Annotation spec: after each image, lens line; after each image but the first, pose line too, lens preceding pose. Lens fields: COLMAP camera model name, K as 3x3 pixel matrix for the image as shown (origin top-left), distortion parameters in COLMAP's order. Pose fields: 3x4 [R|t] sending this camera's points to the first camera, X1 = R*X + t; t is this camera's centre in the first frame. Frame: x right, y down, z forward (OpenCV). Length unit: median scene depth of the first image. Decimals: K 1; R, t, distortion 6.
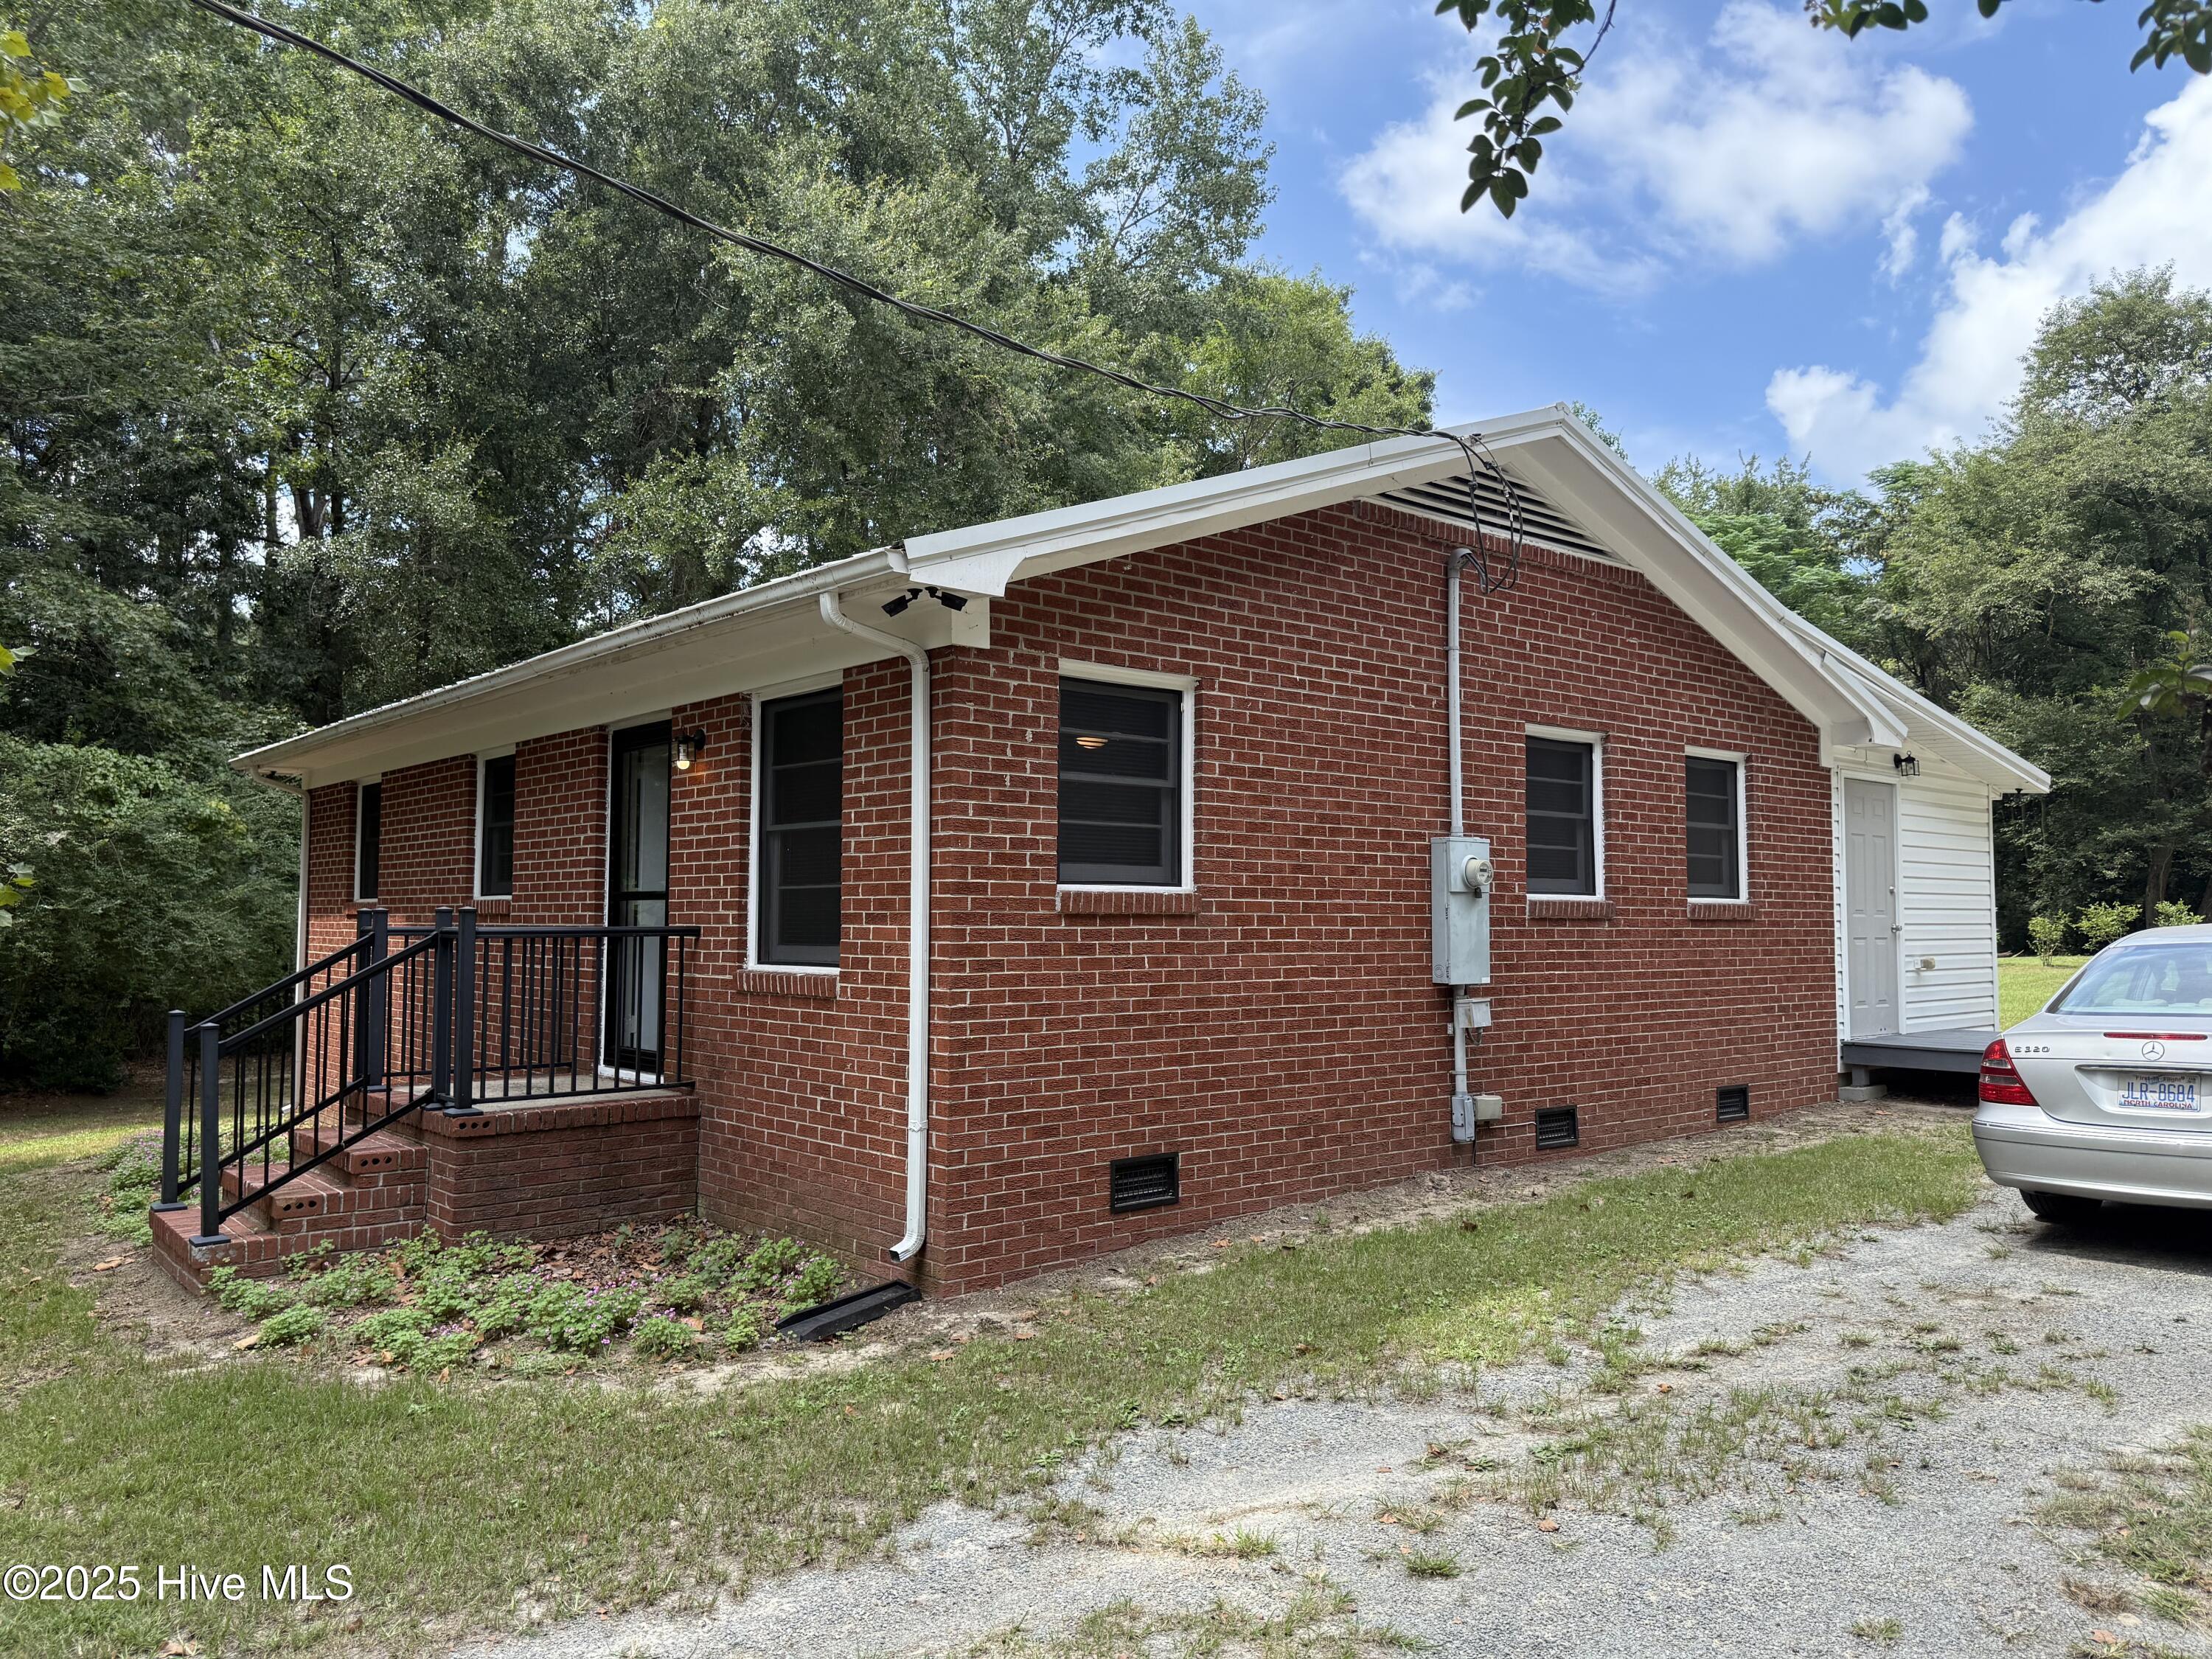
lens RADIAL K [[1537.2, 0, 1092.9], [0, 1537.2, 843.3], [0, 0, 1]] dist [-0.001038, -0.003940]
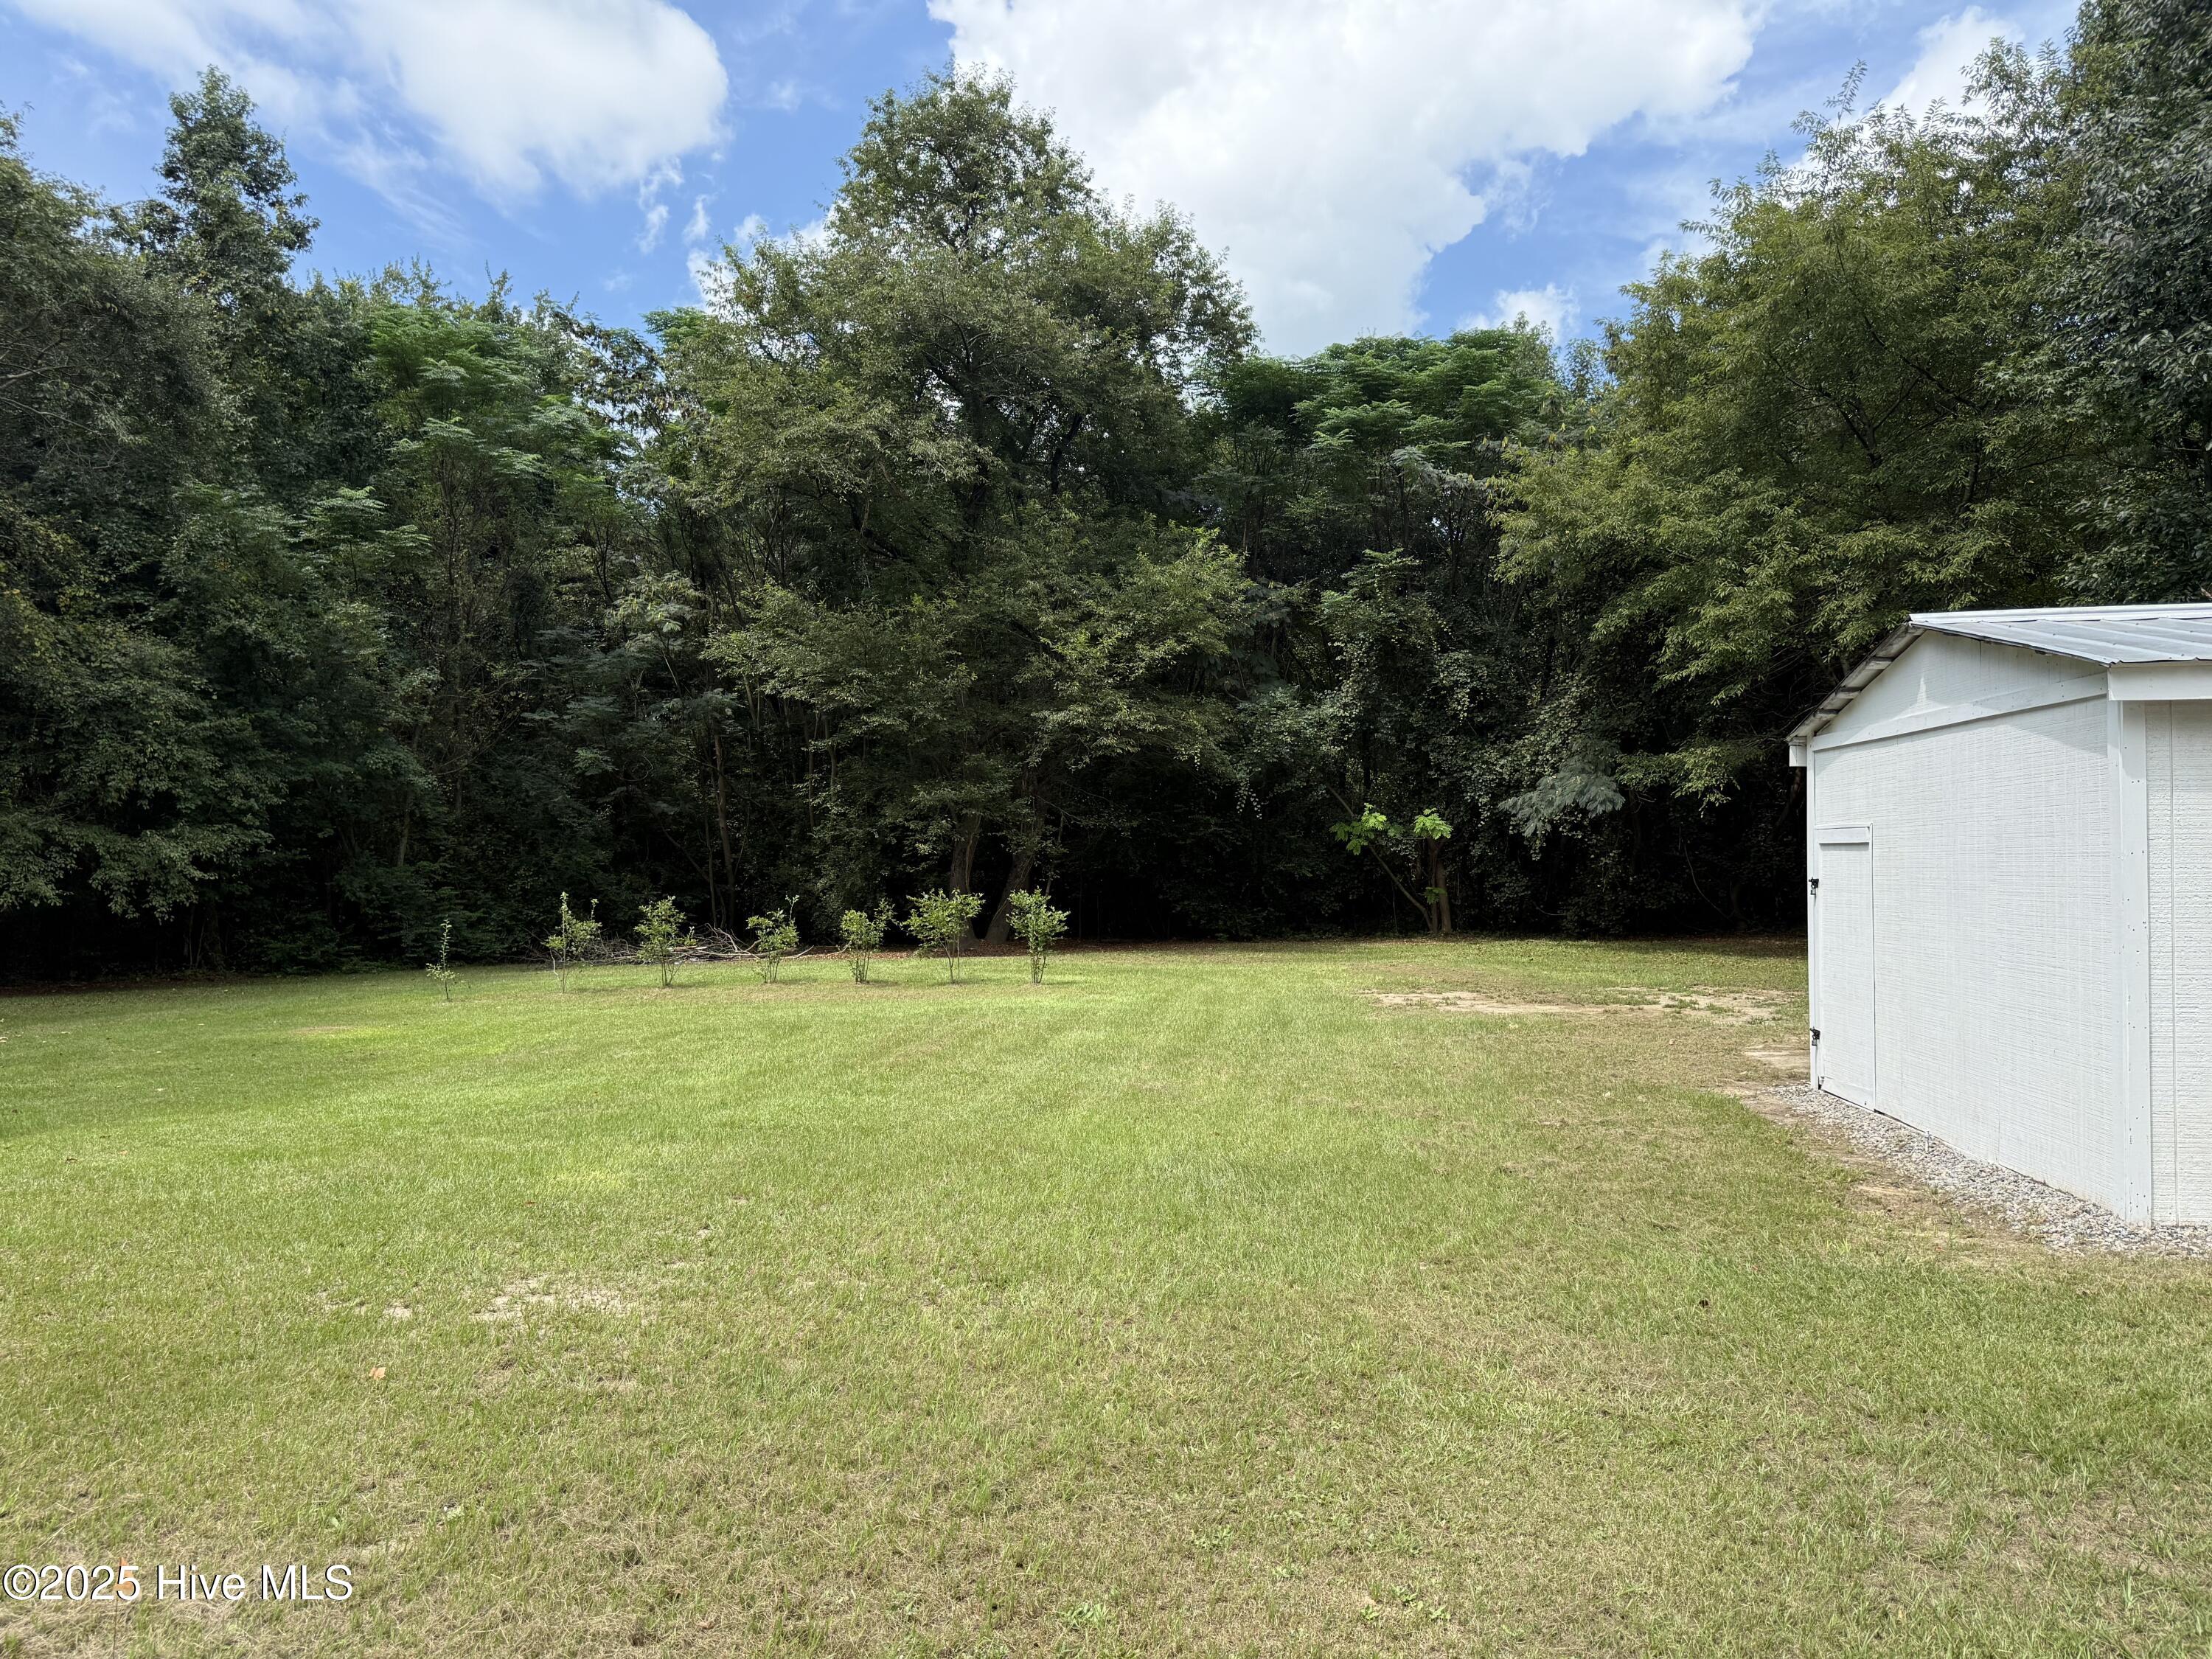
lens RADIAL K [[1537.2, 0, 1092.9], [0, 1537.2, 843.3], [0, 0, 1]] dist [-0.001038, -0.003940]
pose [[0.728128, 0.021786, 0.685095, 0.211777], [-0.037440, 0.999267, 0.008015, 0.008570], [-0.684418, -0.031486, 0.728410, 0.403429]]
